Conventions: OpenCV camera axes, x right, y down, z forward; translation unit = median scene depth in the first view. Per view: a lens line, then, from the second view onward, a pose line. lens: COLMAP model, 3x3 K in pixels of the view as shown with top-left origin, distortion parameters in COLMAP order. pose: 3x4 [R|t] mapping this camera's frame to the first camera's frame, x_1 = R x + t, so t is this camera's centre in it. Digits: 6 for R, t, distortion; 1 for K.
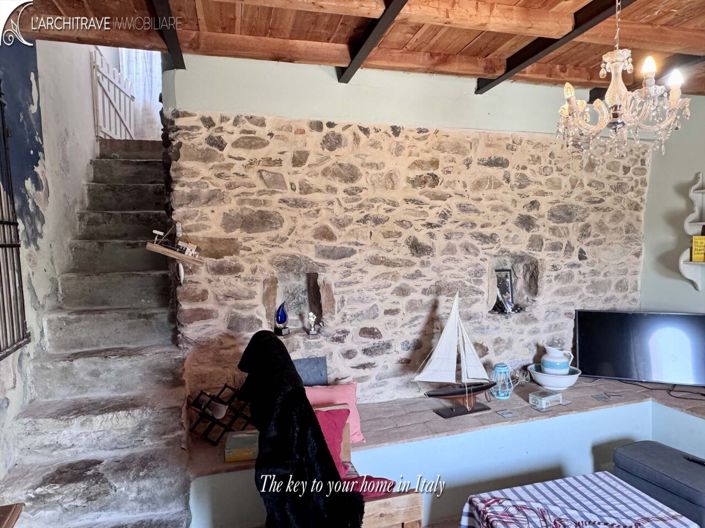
lens RADIAL K [[452.6, 0, 352.5], [0, 452.6, 264.0], [0, 0, 1]] dist [0.004724, 0.000147]
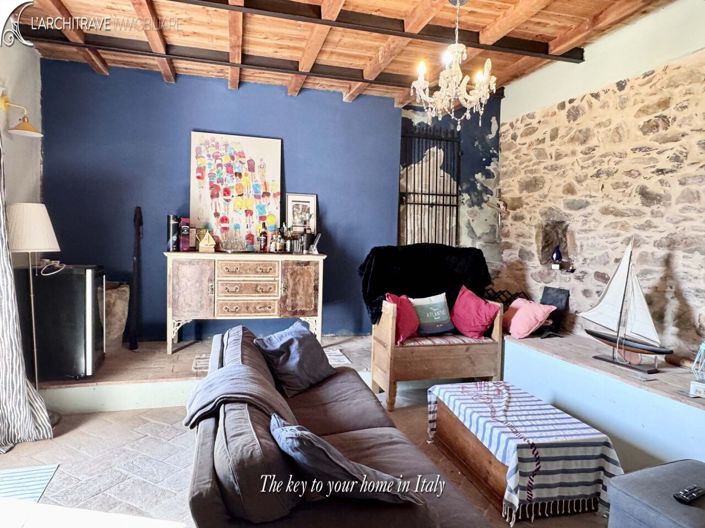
lens RADIAL K [[452.6, 0, 352.5], [0, 452.6, 264.0], [0, 0, 1]] dist [0.004724, 0.000147]
pose [[0.004114, 0.085728, -0.996310, 1.184320], [-0.069489, 0.993935, 0.085237, 0.071261], [0.997574, 0.068882, 0.010047, 0.400890]]
